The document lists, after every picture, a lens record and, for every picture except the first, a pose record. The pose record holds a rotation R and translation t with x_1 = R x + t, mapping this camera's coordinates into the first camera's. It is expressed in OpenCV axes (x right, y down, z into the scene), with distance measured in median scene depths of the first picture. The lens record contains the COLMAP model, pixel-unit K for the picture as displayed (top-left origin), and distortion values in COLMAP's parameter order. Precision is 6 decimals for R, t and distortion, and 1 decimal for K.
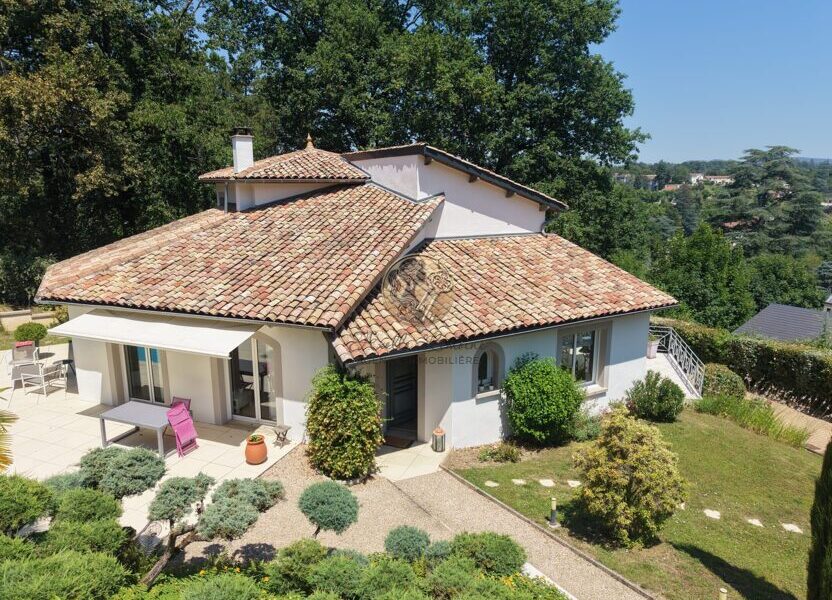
lens RADIAL K [[560.2, 0, 416.0], [0, 560.2, 300.0], [0, 0, 1]] dist [0.077668, -0.099637]
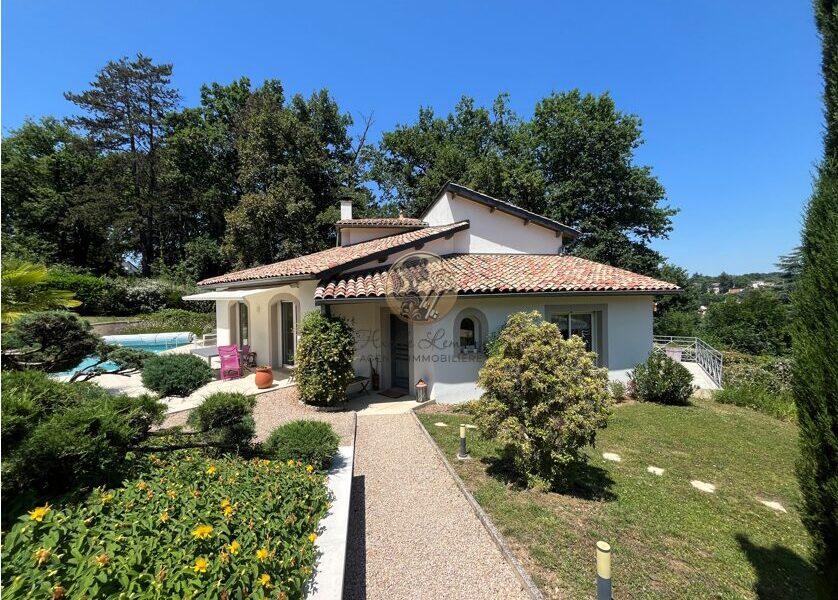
lens RADIAL K [[340.7, 0, 417.7], [0, 340.7, 298.0], [0, 0, 1]] dist [0.001070, 0.000008]
pose [[0.943127, -0.016268, -0.332034, 0.213804], [-0.050133, 0.980419, -0.190436, 0.158952], [0.328630, 0.196252, 0.923844, 0.273413]]
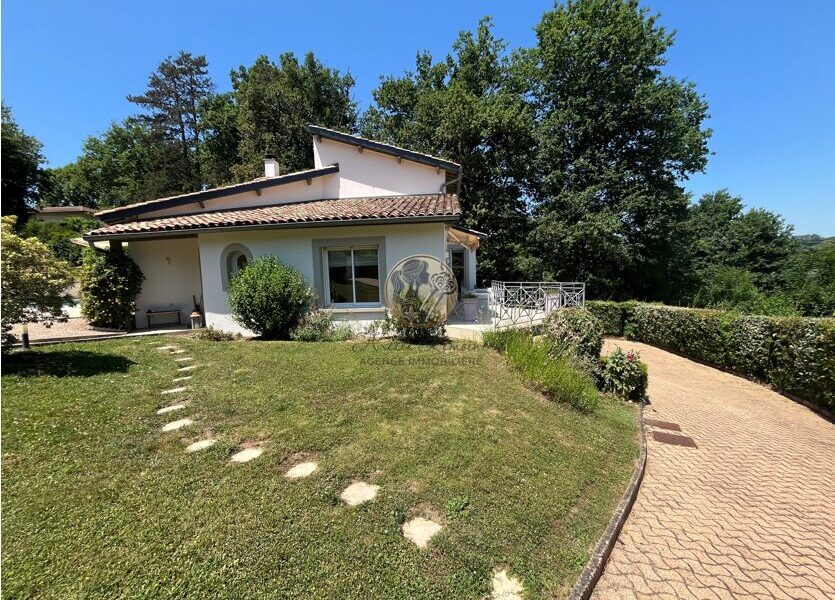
lens RADIAL K [[339.0, 0, 417.5], [0, 339.0, 300.0], [0, 0, 1]] dist [0.002904, 0.000255]
pose [[0.814374, 0.021476, -0.579942, 0.695258], [-0.084364, 0.993081, -0.081692, 0.176763], [0.574175, 0.115454, 0.810551, 0.553628]]
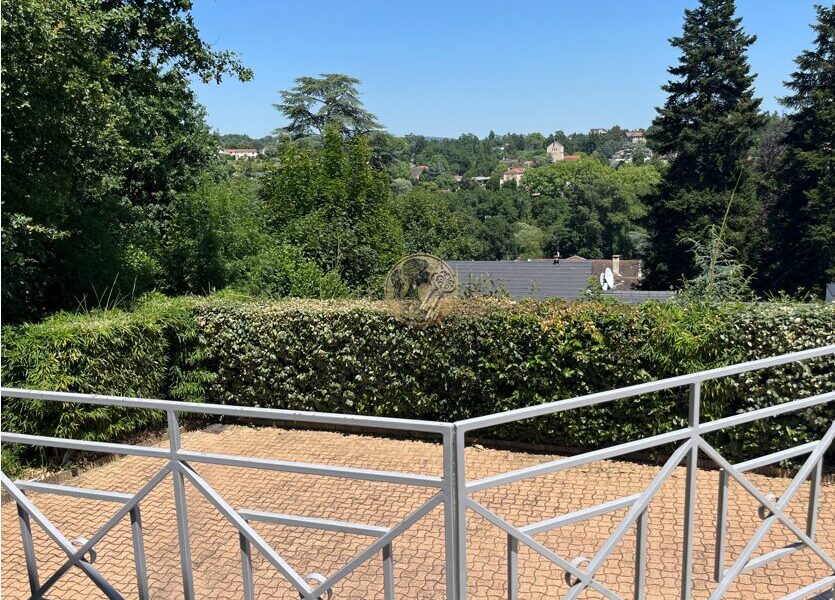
lens RADIAL K [[708.9, 0, 417.5], [0, 708.9, 300.0], [0, 0, 1]] dist [-0.000082, 0.000204]
pose [[0.746117, -0.155617, 0.647374, 0.320706], [0.166847, 0.984979, 0.044474, 0.027193], [-0.644570, 0.074830, 0.760874, 1.259471]]
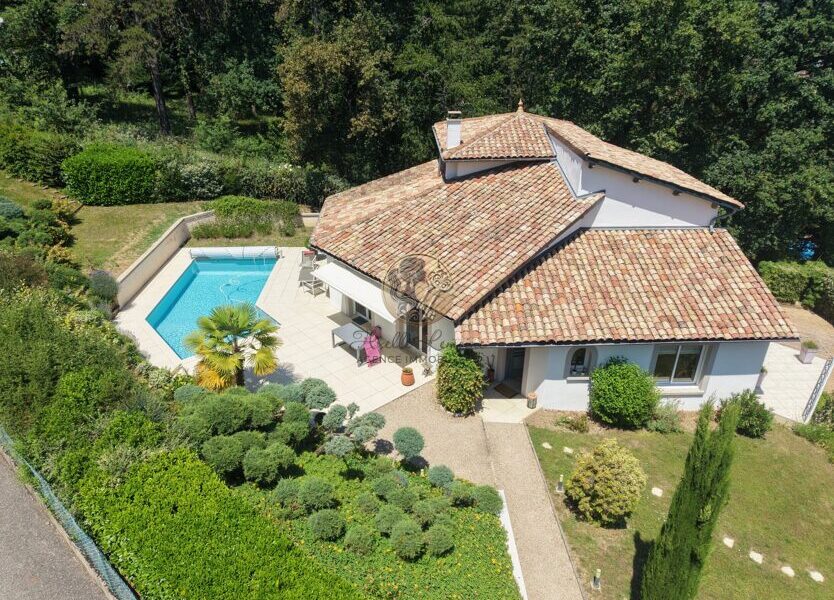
lens RADIAL K [[561.5, 0, 417.0], [0, 561.5, 300.0], [0, 0, 1]] dist [0.077668, -0.099637]
pose [[0.879898, 0.216008, -0.423225, 0.265388], [-0.095989, 0.953138, 0.286906, -0.290619], [0.465365, -0.211823, 0.859399, -0.220718]]
